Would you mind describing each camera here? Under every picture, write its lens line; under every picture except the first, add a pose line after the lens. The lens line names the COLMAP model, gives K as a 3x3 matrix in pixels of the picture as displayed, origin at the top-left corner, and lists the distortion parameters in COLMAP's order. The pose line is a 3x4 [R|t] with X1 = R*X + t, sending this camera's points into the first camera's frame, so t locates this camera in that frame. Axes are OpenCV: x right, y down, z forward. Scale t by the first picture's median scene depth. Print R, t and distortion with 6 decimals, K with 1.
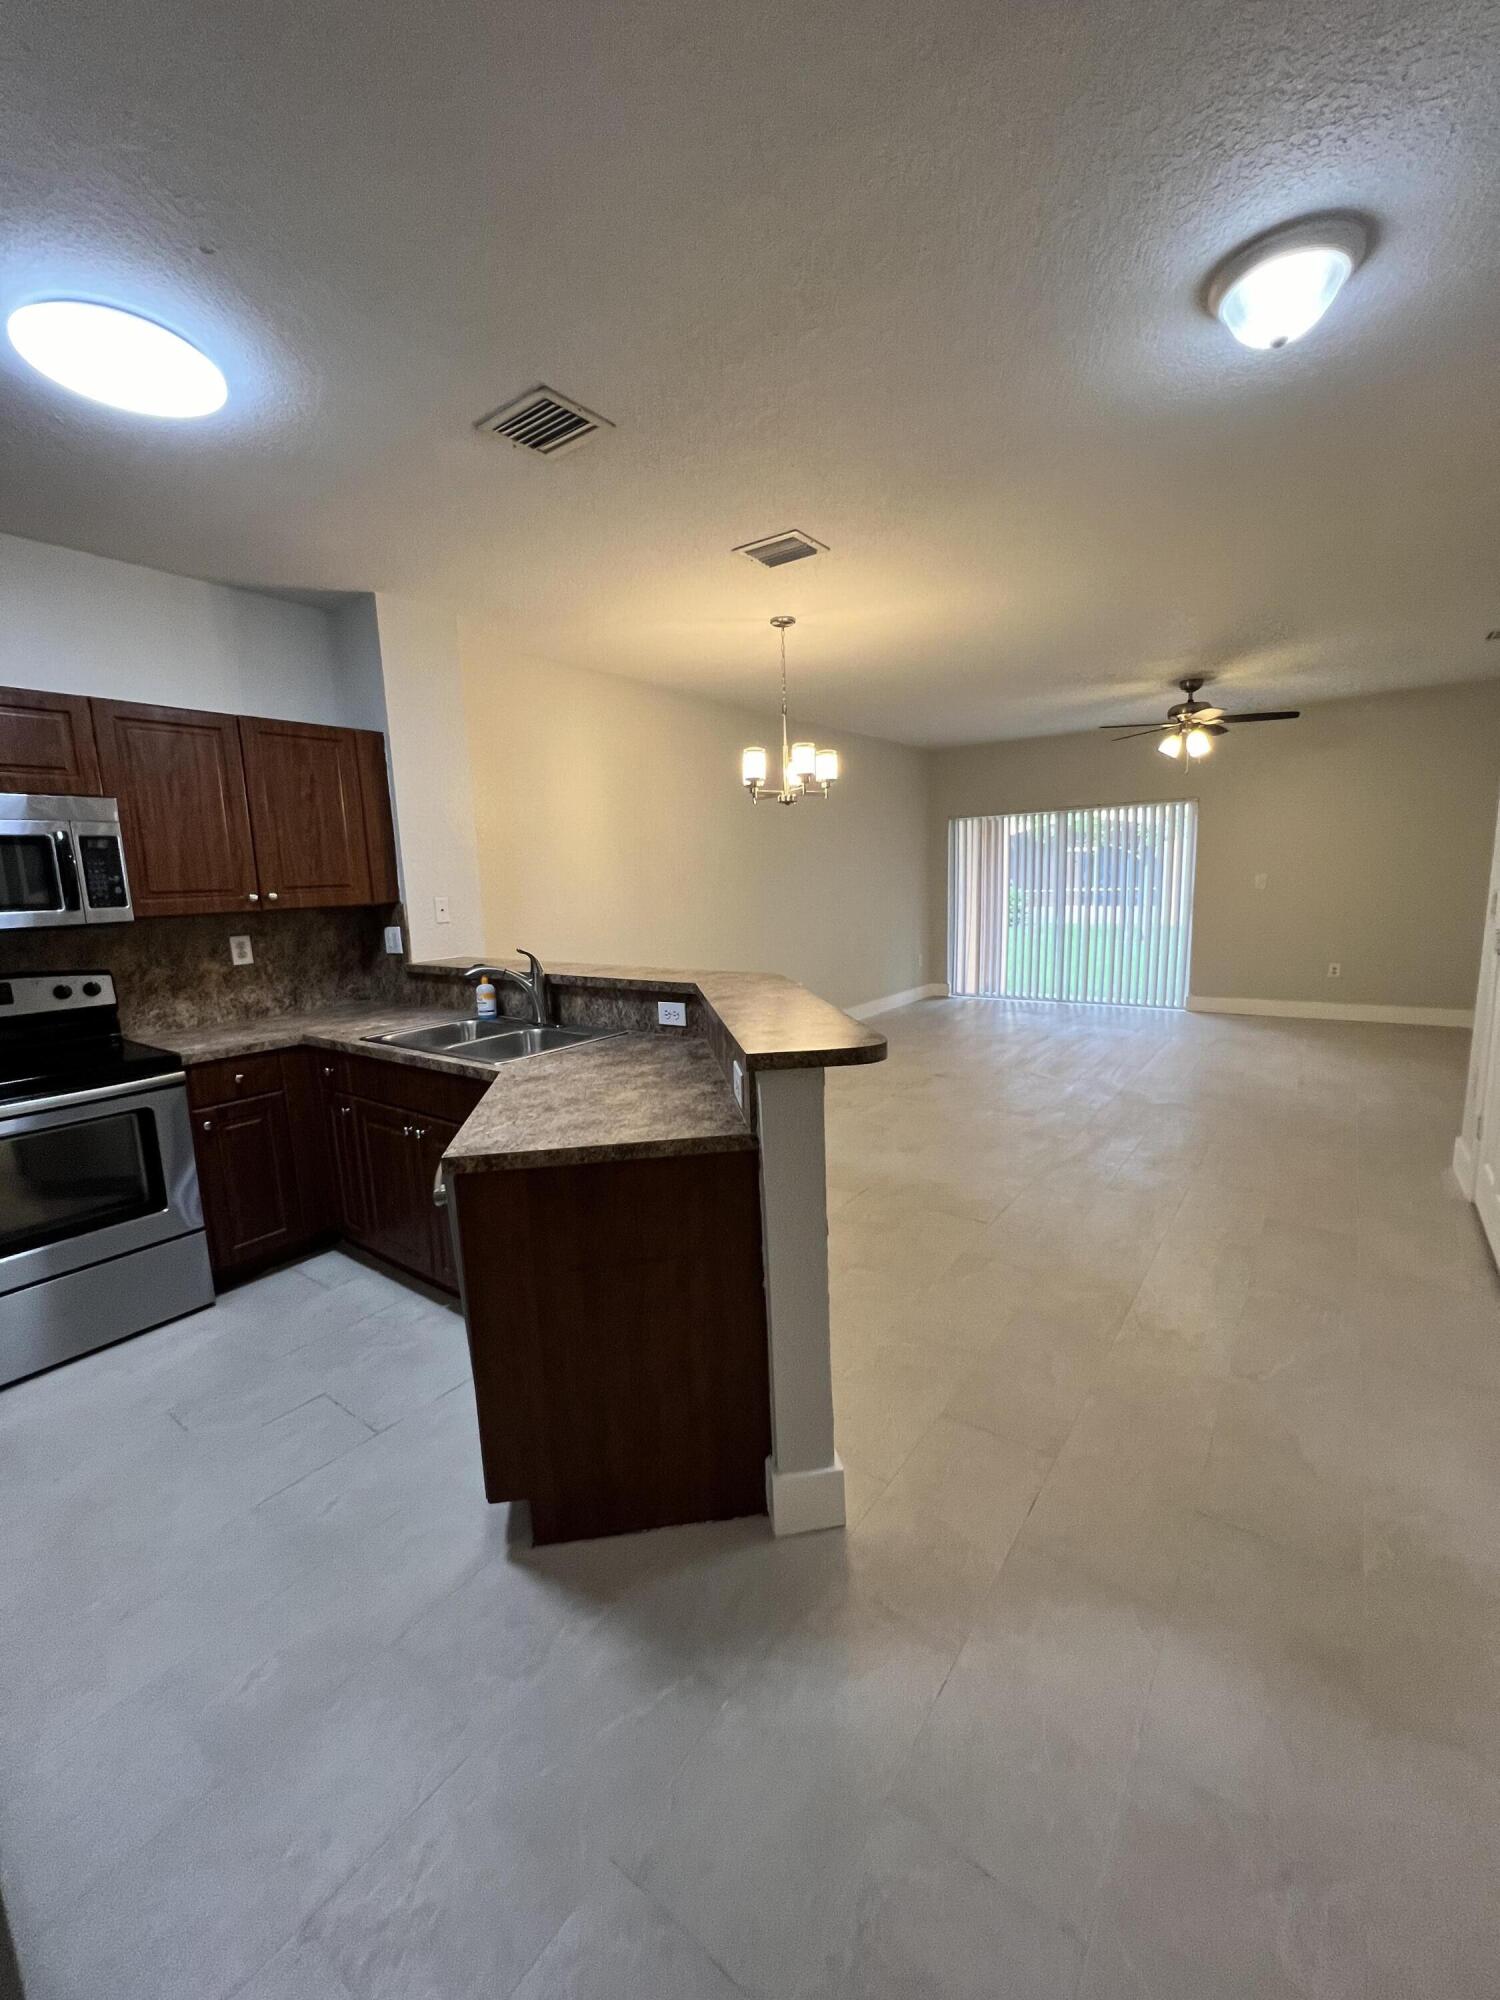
lens RADIAL K [[800.7, 0, 743.7], [0, 800.7, 1002.0], [0, 0, 1]] dist [-0.004378, 0.001022]
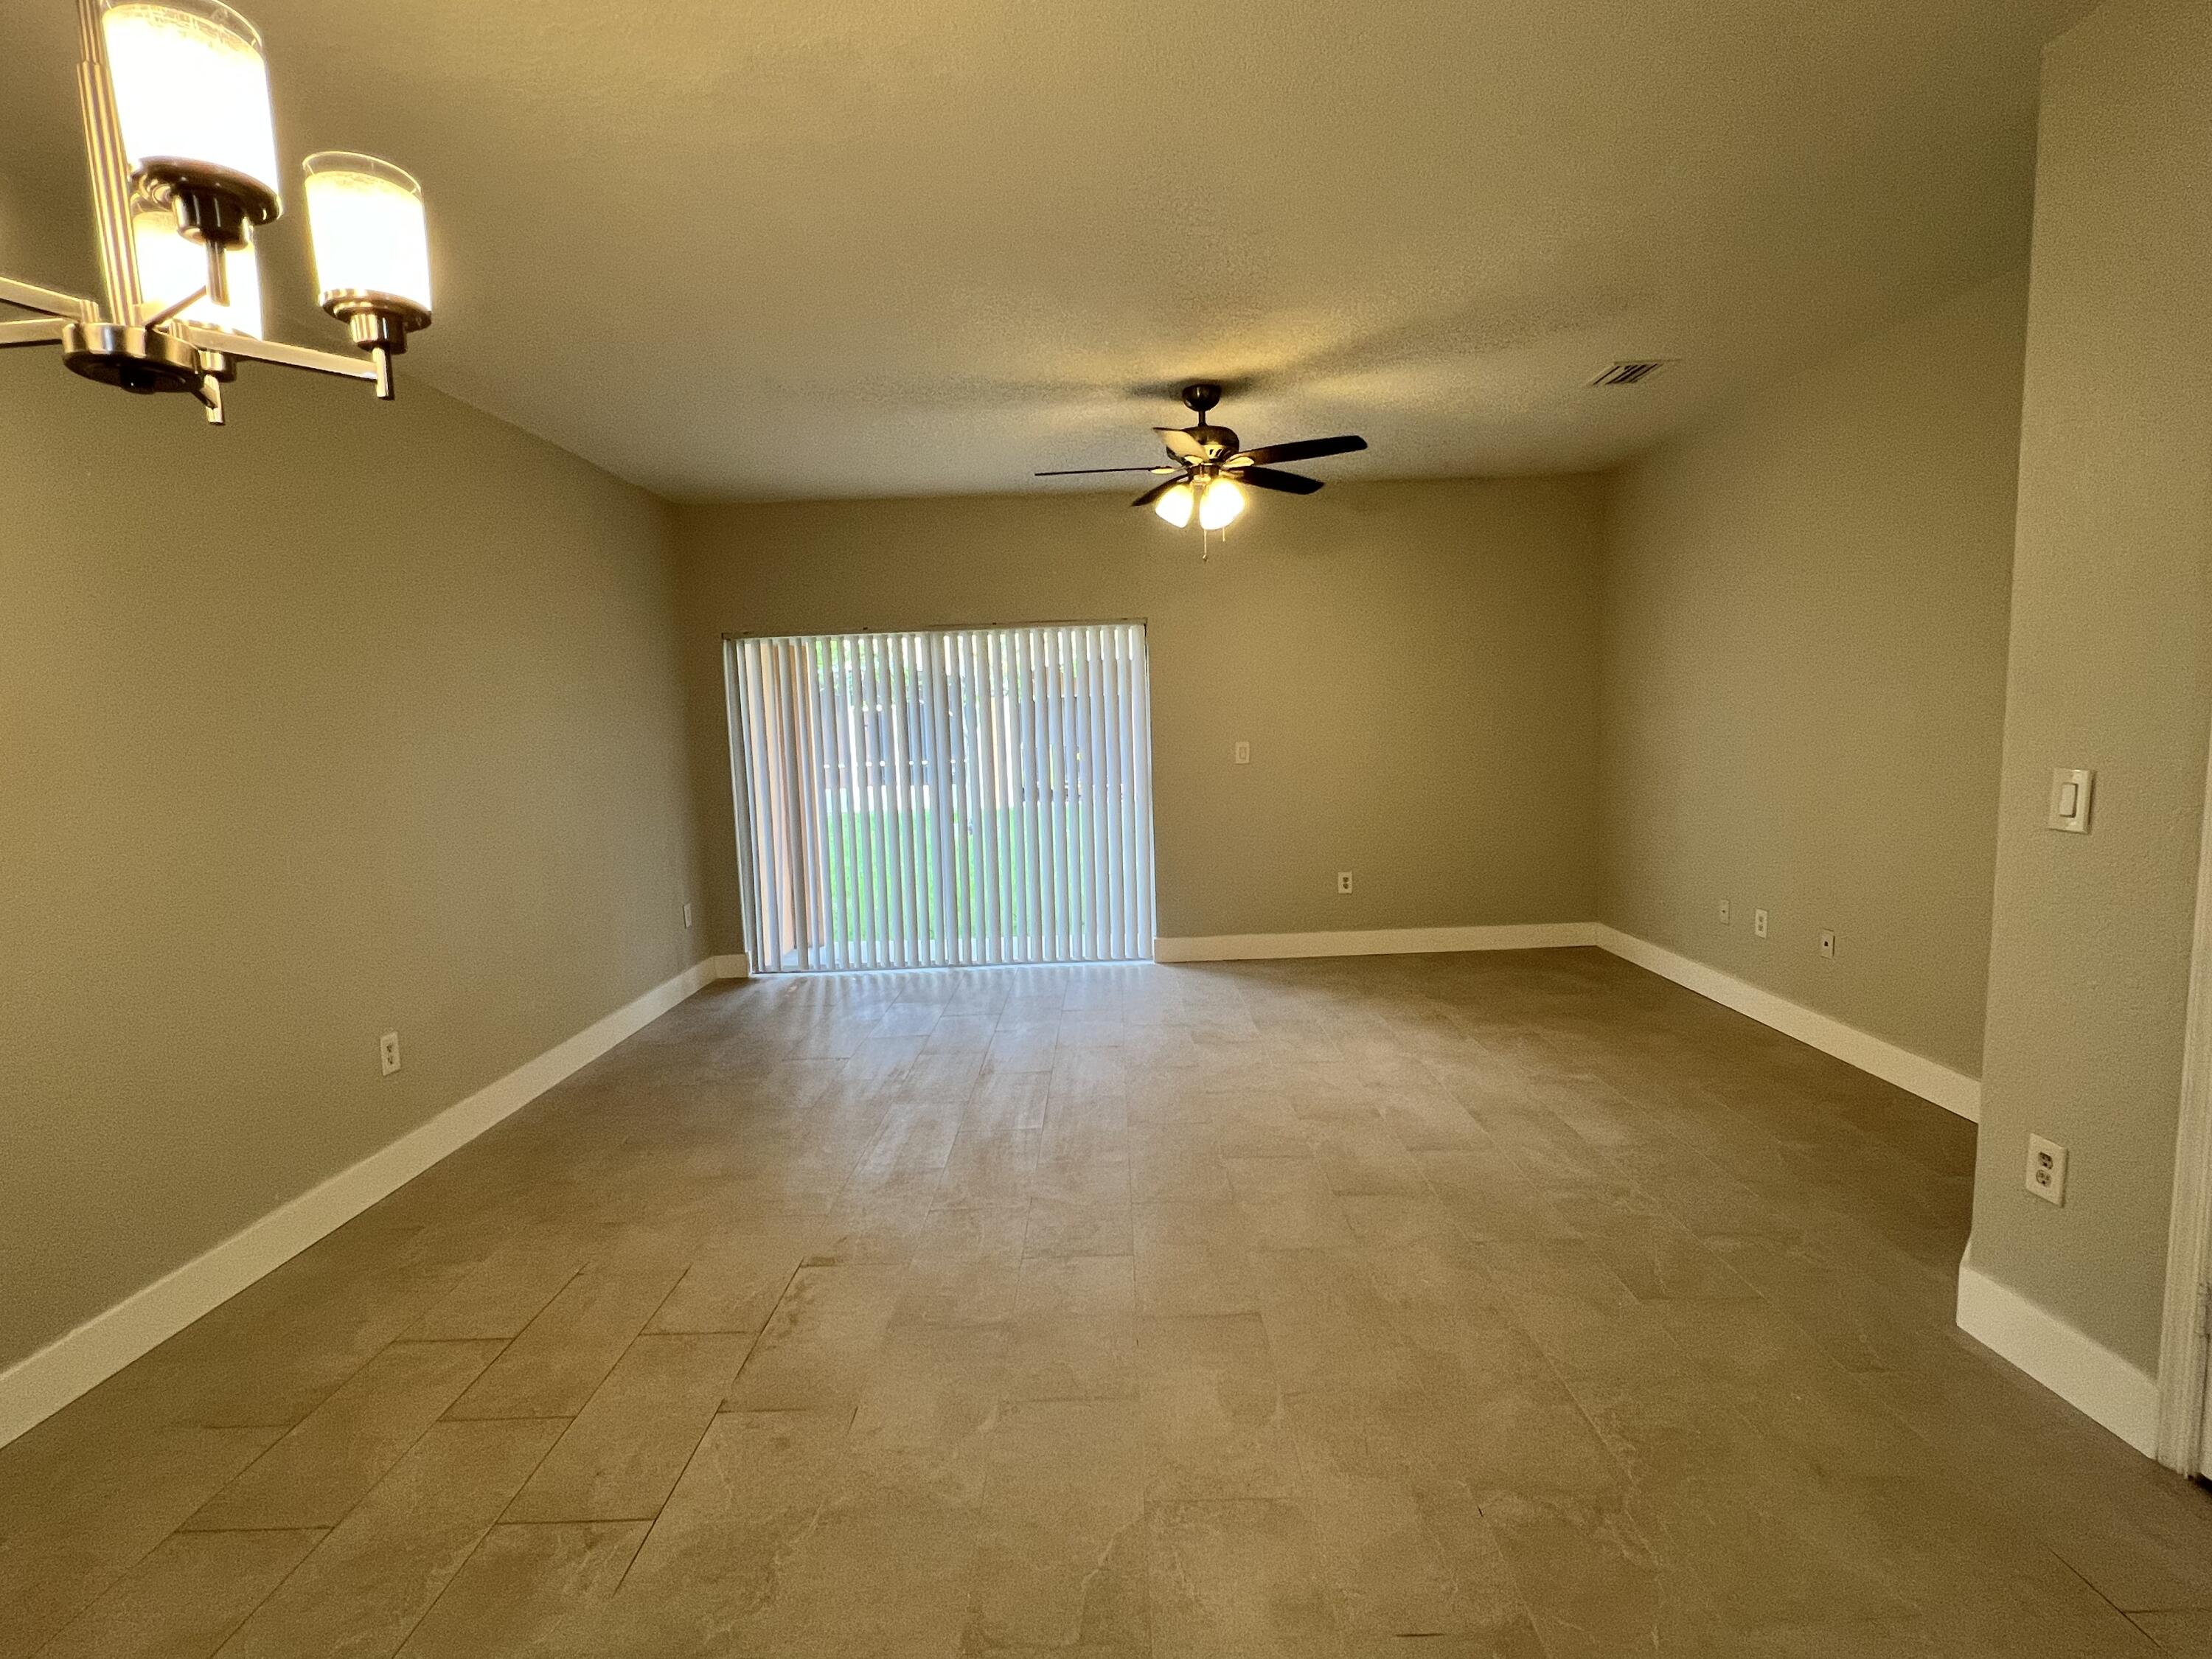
lens RADIAL K [[1057.8, 0, 1103.5], [0, 1057.8, 837.8], [0, 0, 1]] dist [-0.002182, -0.000412]
pose [[0.802317, -0.058786, 0.593996, 0.094259], [0.099686, 0.994359, -0.036239, -0.122983], [-0.588515, 0.088288, 0.803651, 0.763618]]
